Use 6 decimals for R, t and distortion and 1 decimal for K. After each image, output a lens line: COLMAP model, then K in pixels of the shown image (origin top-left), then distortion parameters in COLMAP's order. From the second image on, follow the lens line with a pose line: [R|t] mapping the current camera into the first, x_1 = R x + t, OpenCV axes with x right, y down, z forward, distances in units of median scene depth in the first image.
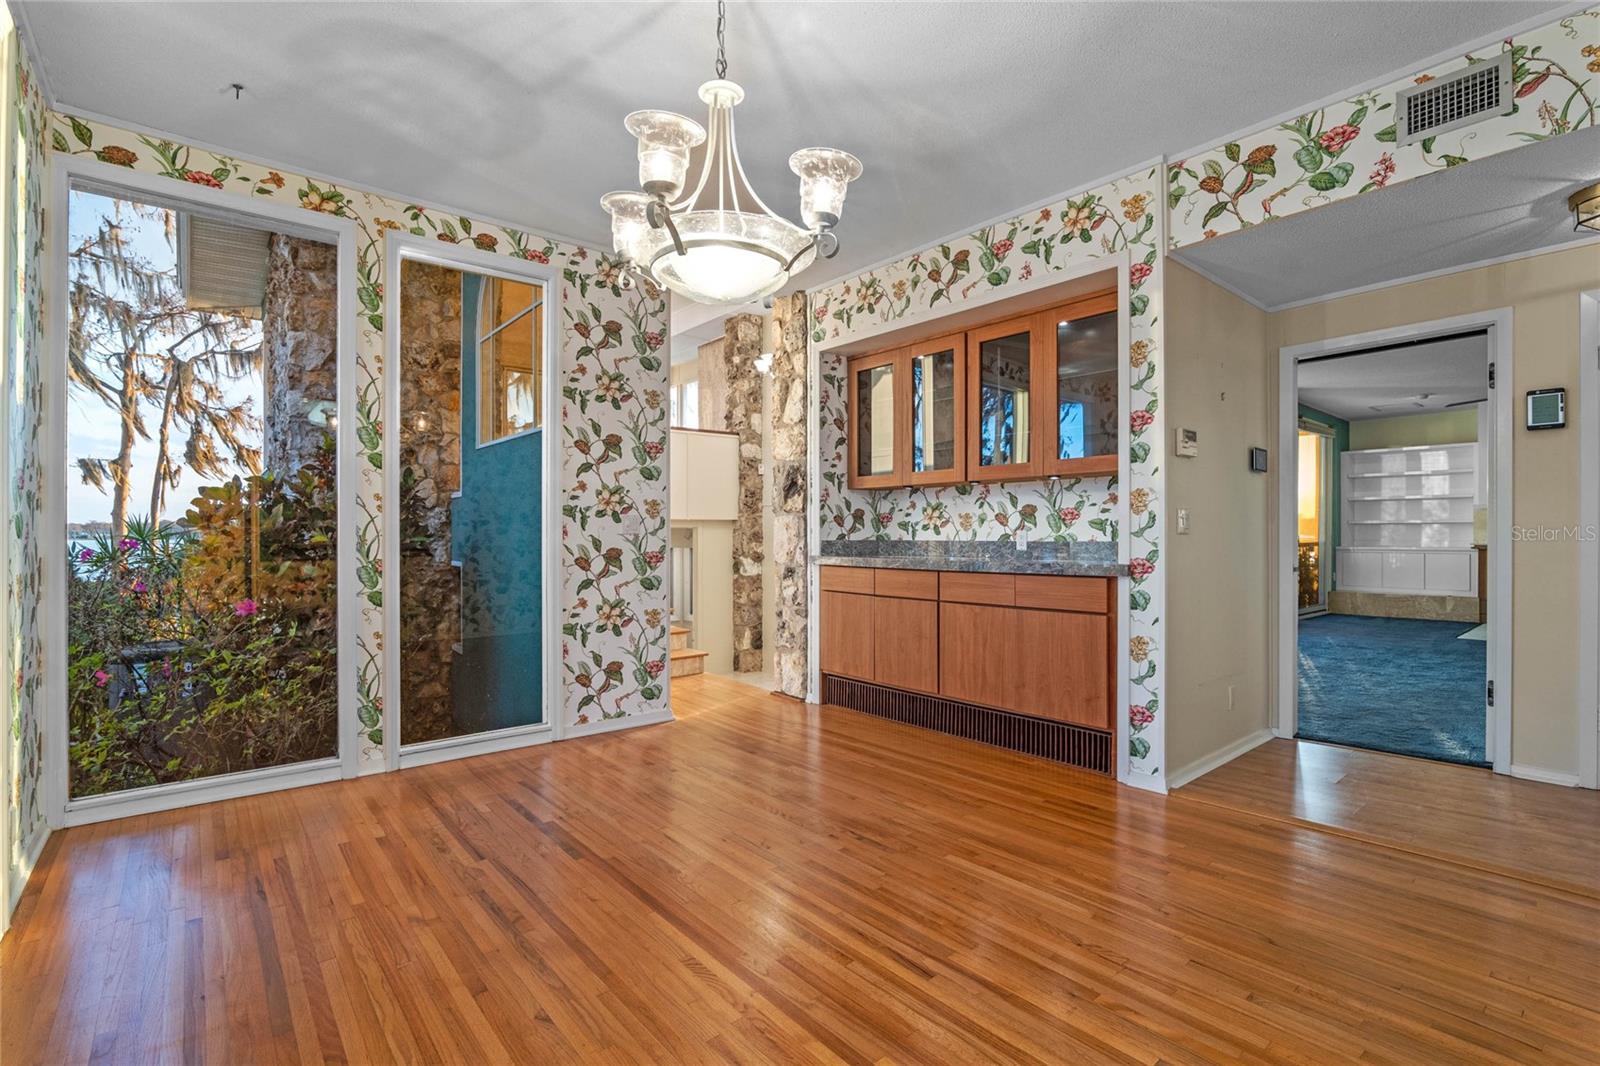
lens RADIAL K [[740.6, 0, 805.9], [0, 740.6, 533.2], [0, 0, 1]] dist [-0.019667, 0.004216]
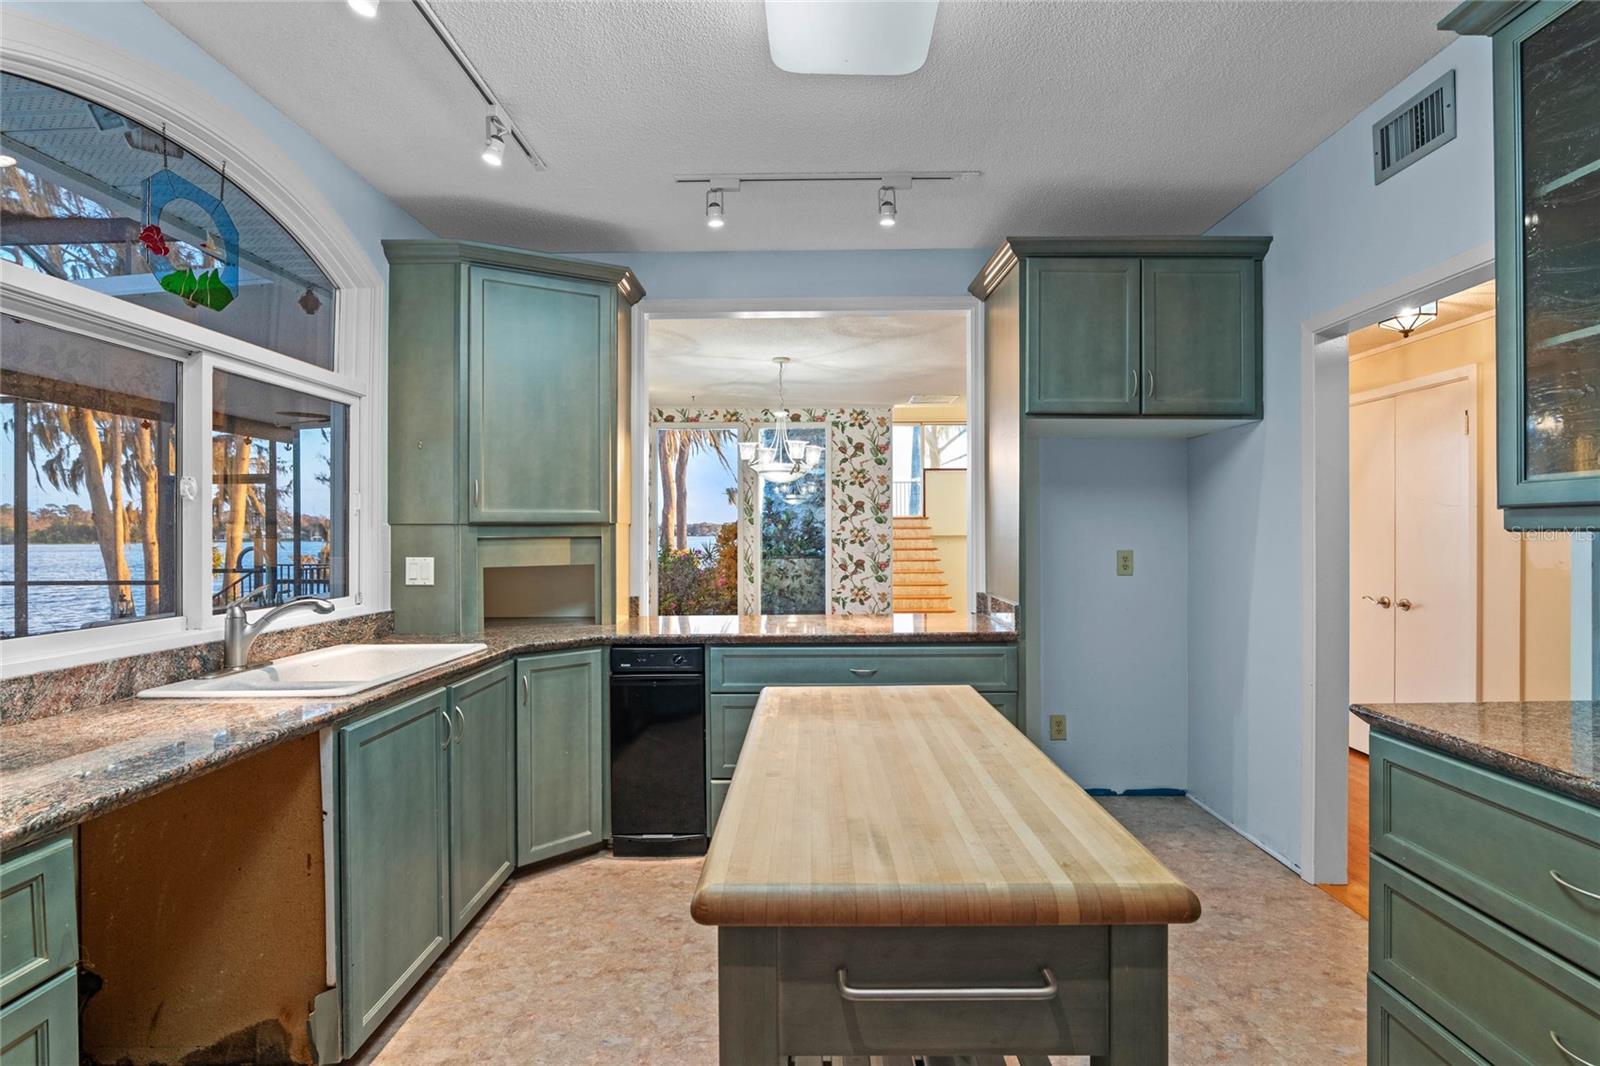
lens RADIAL K [[740.6, 0, 805.8], [0, 740.6, 531.4], [0, 0, 1]] dist [-0.019667, 0.004216]
pose [[0.761602, -0.001415, -0.648043, 0.417322], [0.001054, 0.999999, -0.000946, -0.024441], [0.648044, 0.000037, 0.761603, -0.267662]]
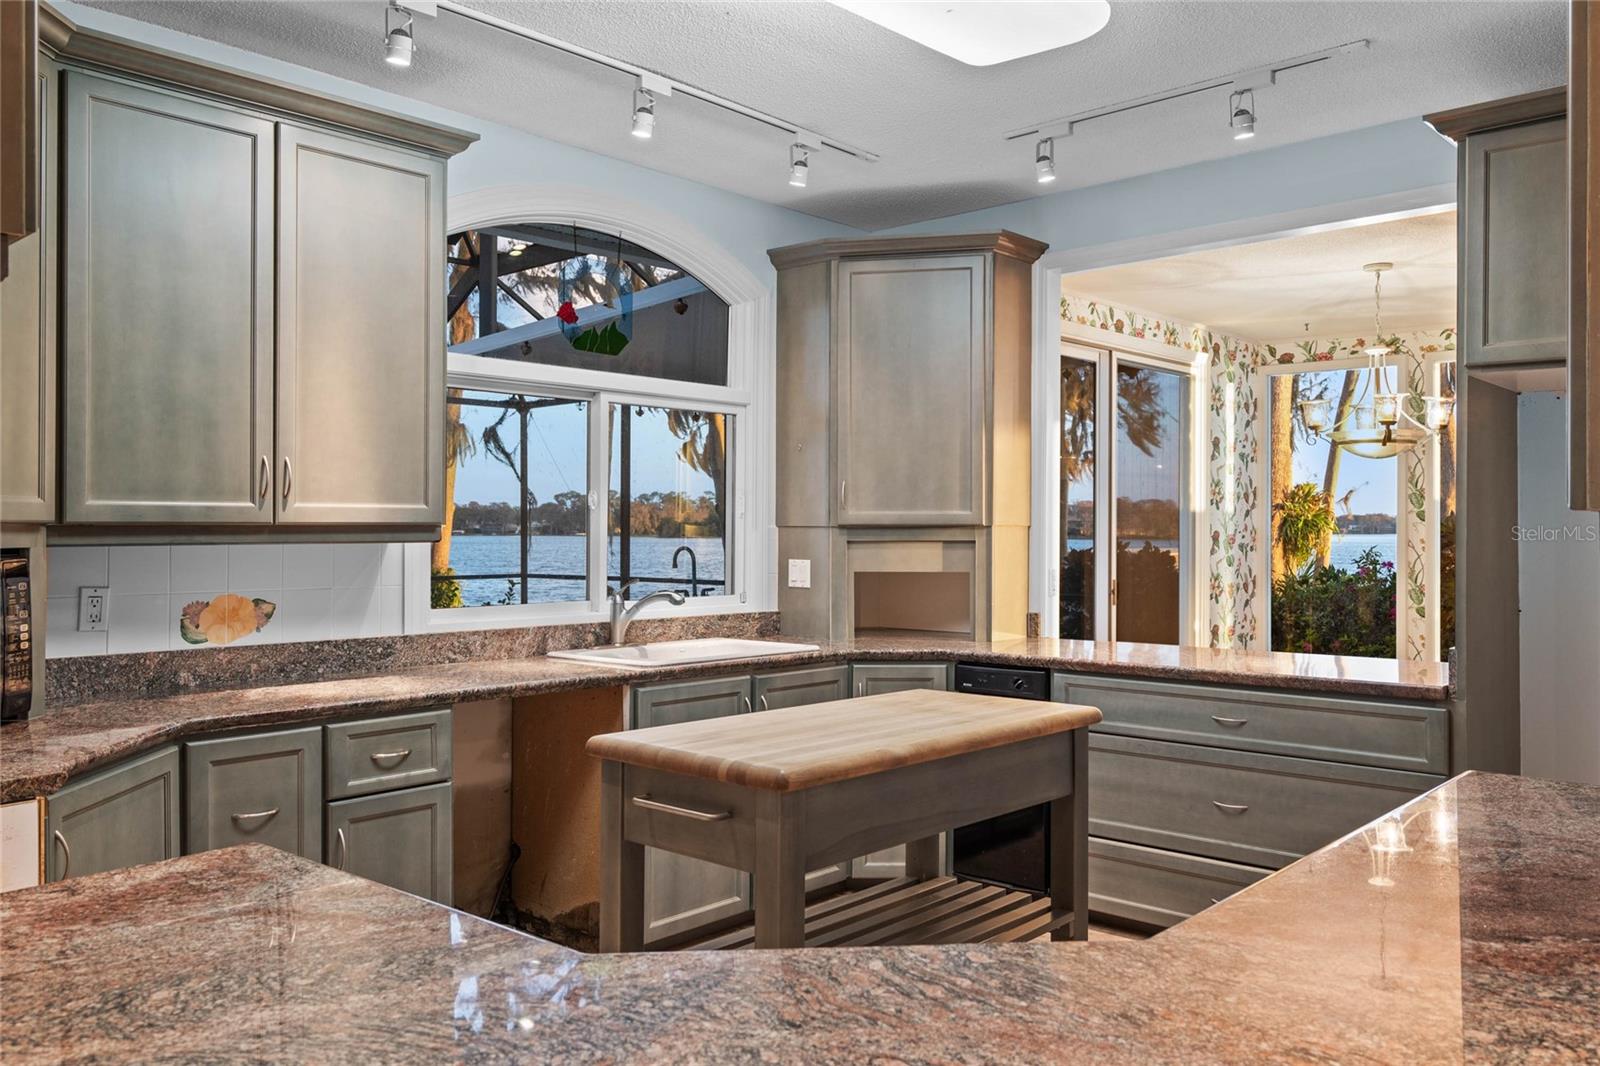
lens RADIAL K [[1229.2, 0, 806.4], [0, 1229.2, 524.5], [0, 0, 1]] dist [-0.000062, 0.005747]
pose [[0.139614, 0.000034, -0.990206, 0.622418], [-0.003990, 0.999992, -0.000528, -0.028914], [0.990198, 0.004025, 0.139613, -0.201122]]
